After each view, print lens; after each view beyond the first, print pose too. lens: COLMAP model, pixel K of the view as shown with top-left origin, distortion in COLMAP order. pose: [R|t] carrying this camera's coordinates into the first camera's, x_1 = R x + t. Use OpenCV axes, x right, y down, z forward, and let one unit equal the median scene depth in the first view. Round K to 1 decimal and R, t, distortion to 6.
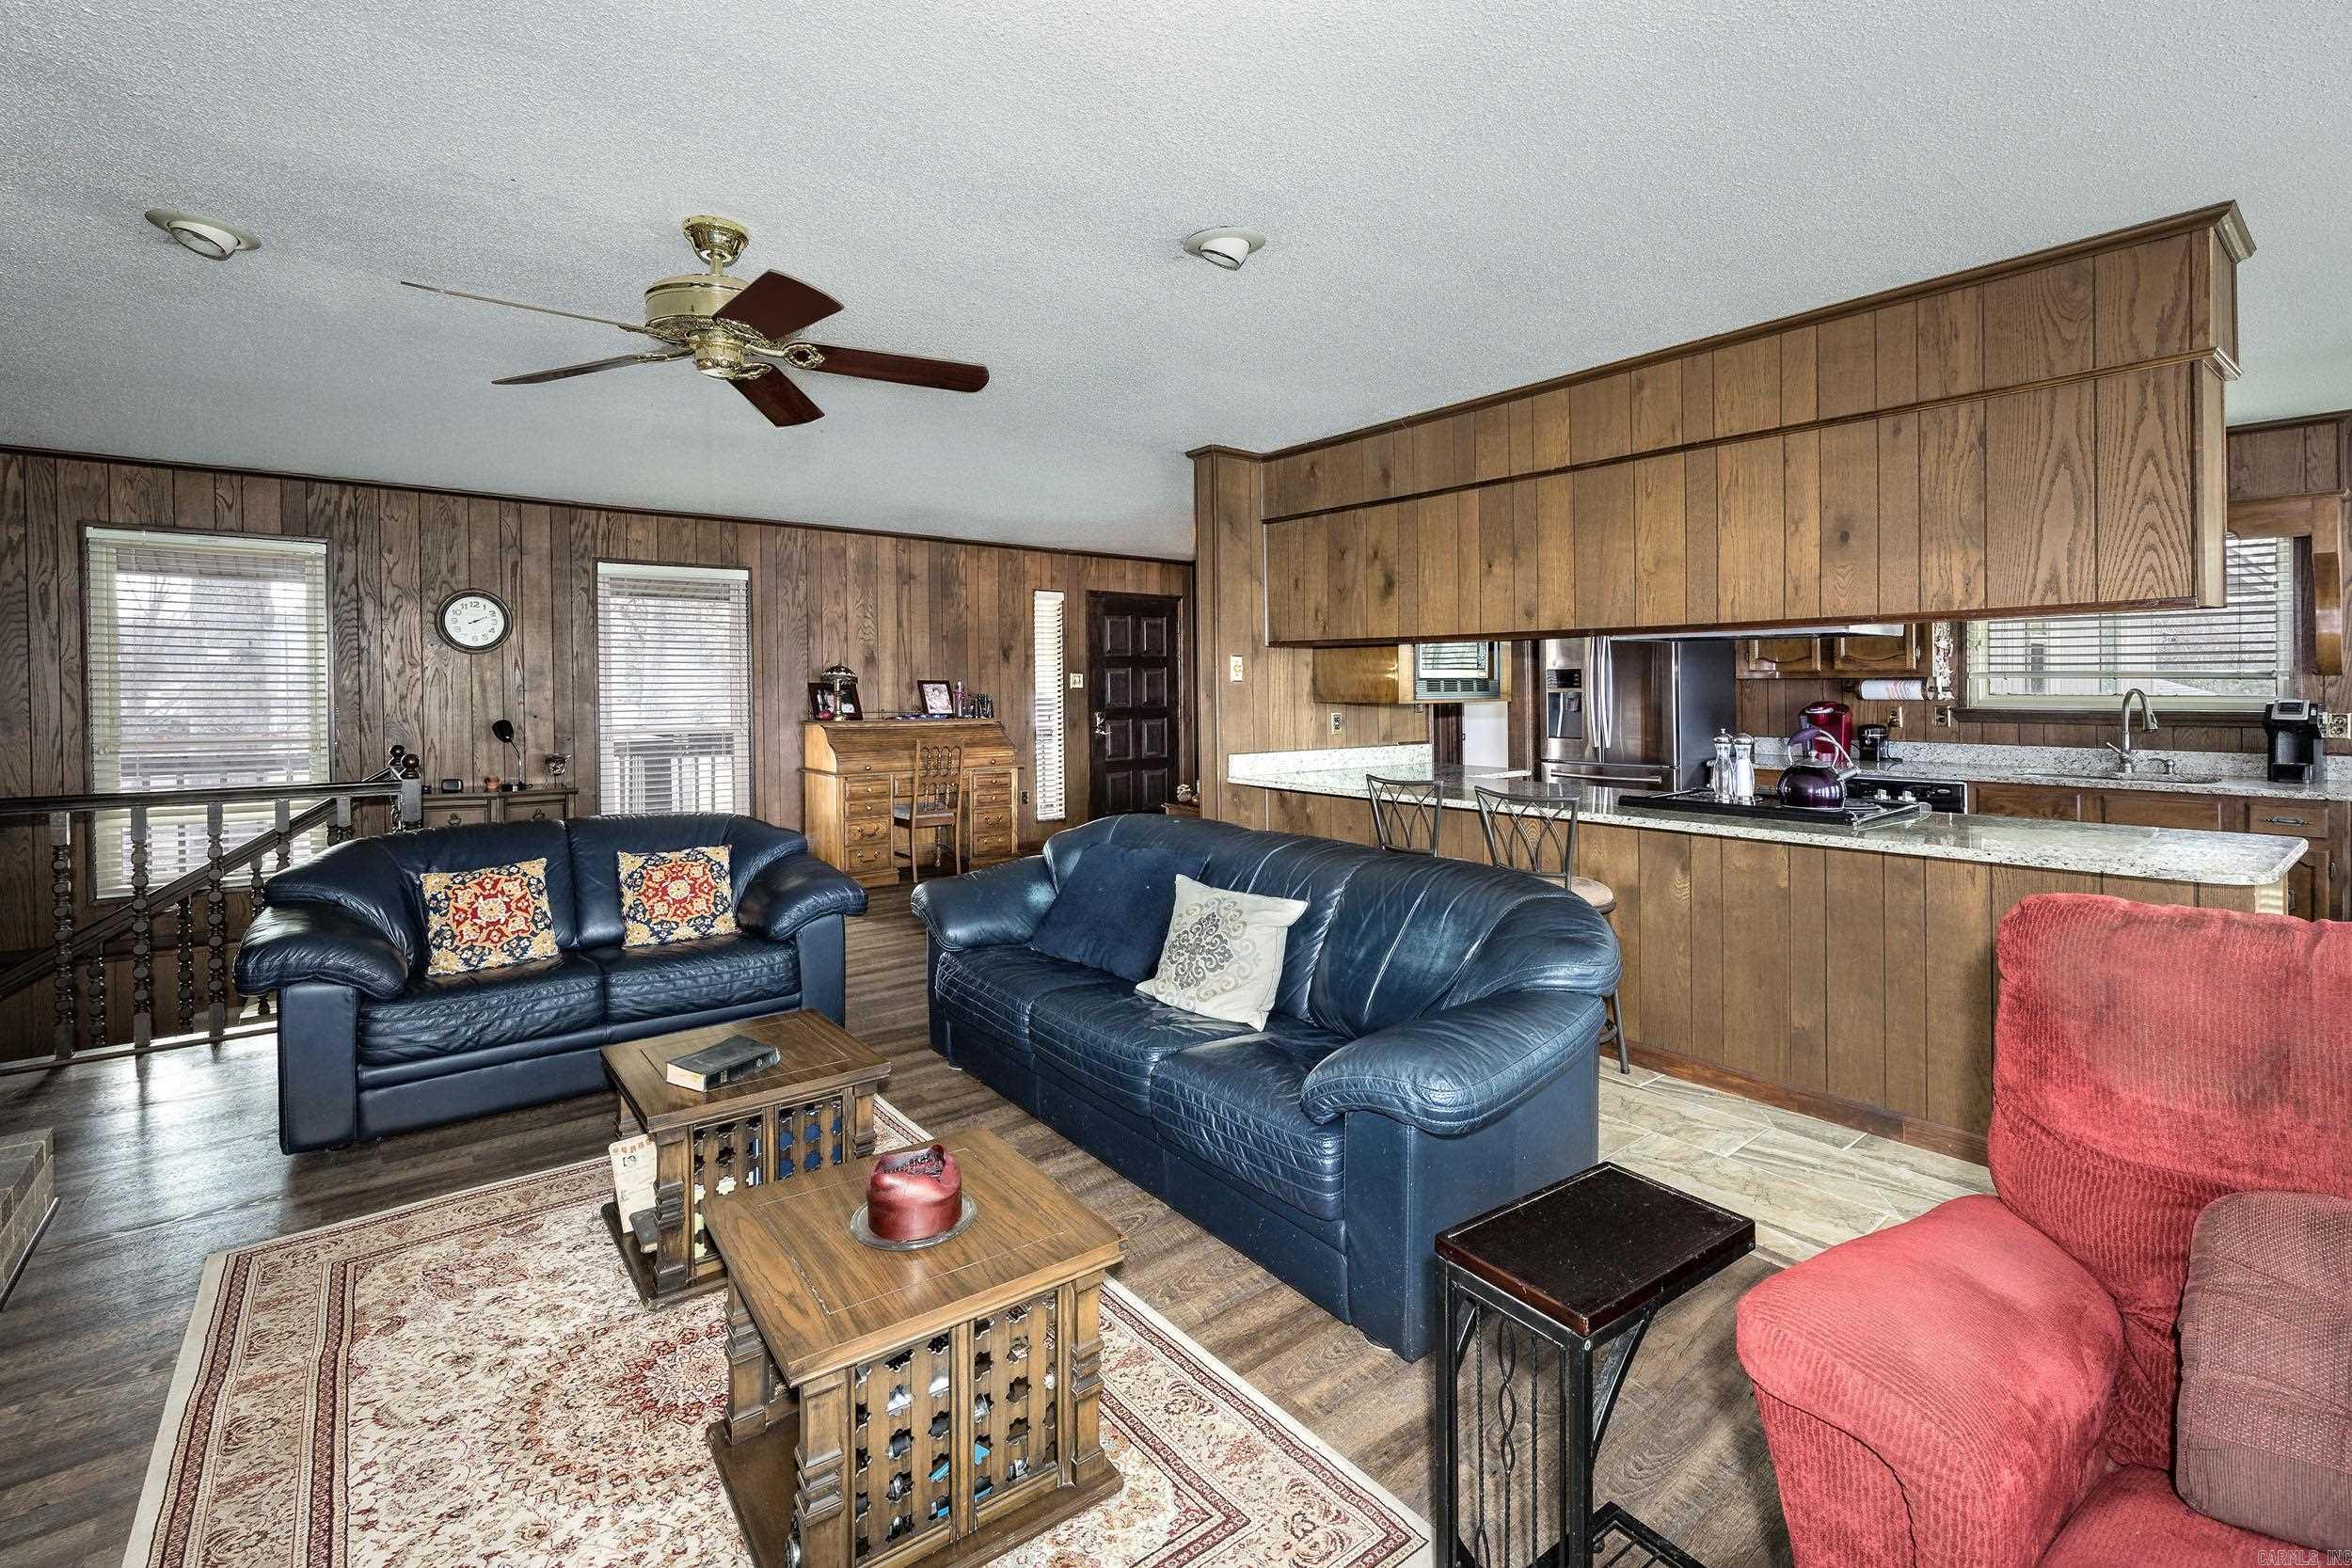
lens RADIAL K [[1020.1, 0, 1160.8], [0, 1020.1, 687.2], [0, 0, 1]] dist [-0.002848, -0.000799]
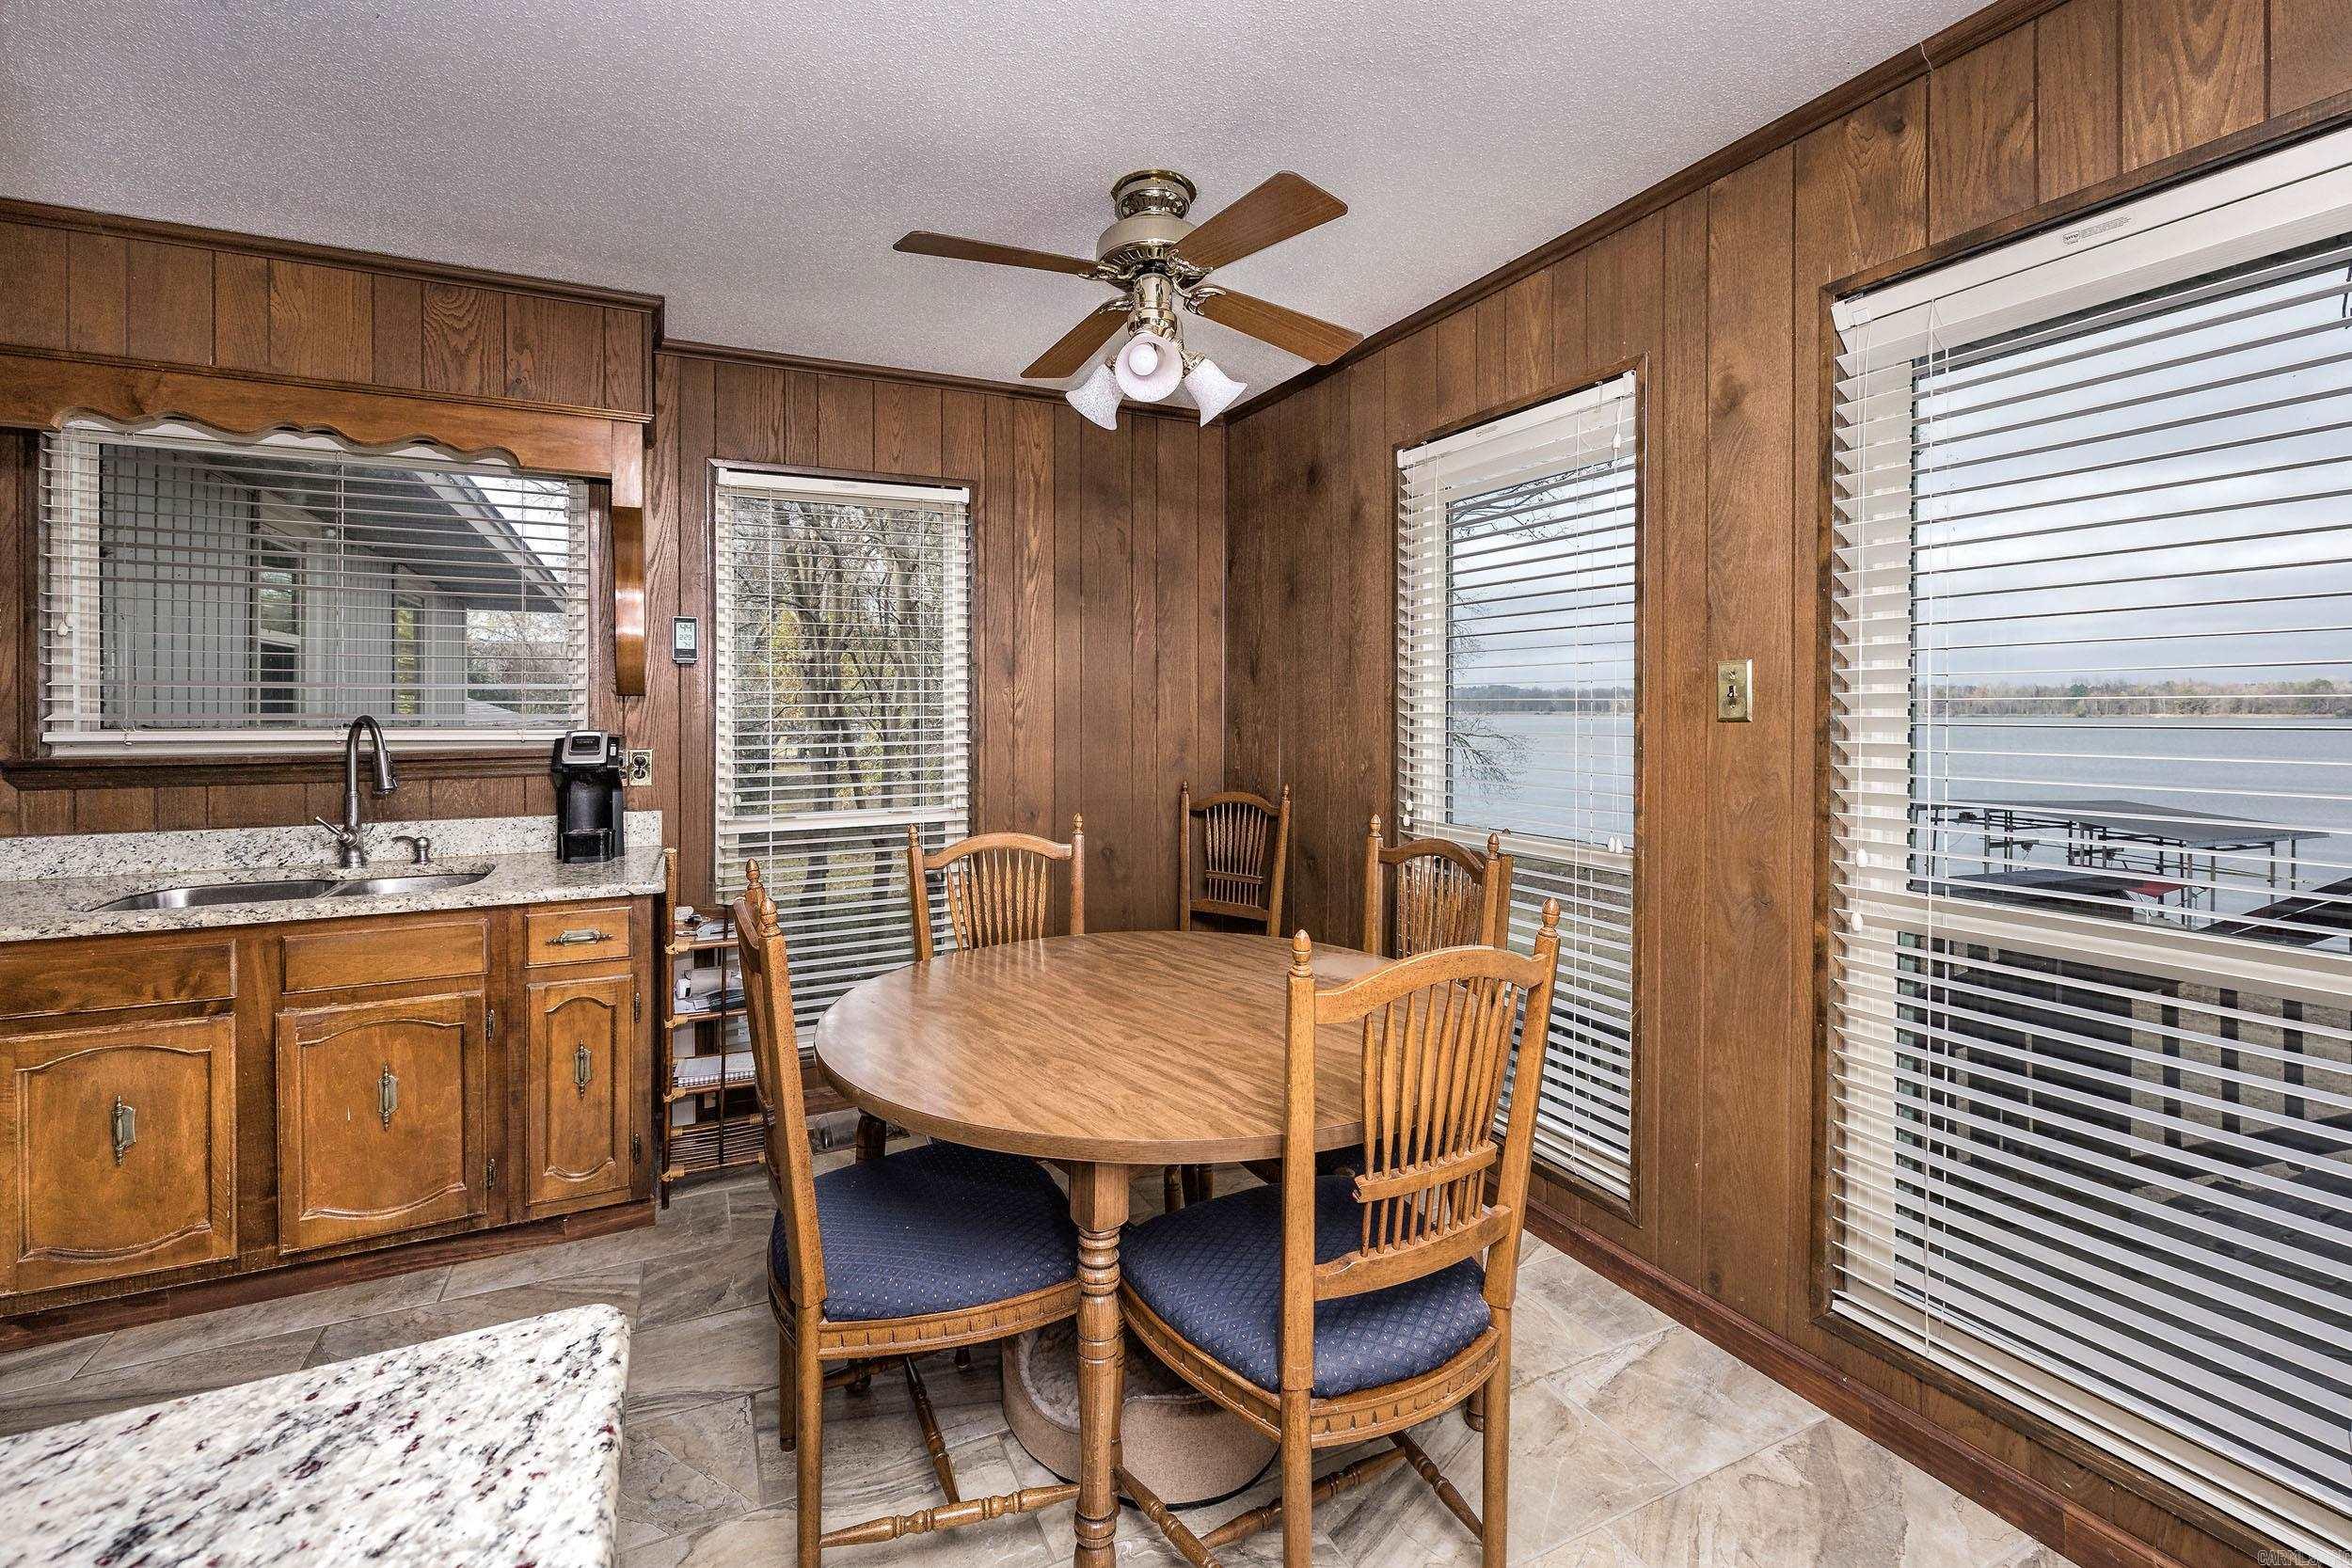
lens RADIAL K [[980.7, 0, 1180.5], [0, 980.7, 708.3], [0, 0, 1]] dist [-0.002422, -0.000050]
pose [[0.198475, 0.000740, 0.980106, 0.501350], [0.002837, 0.999995, -0.001330, -0.000600], [-0.980102, 0.003045, 0.198472, 0.439520]]
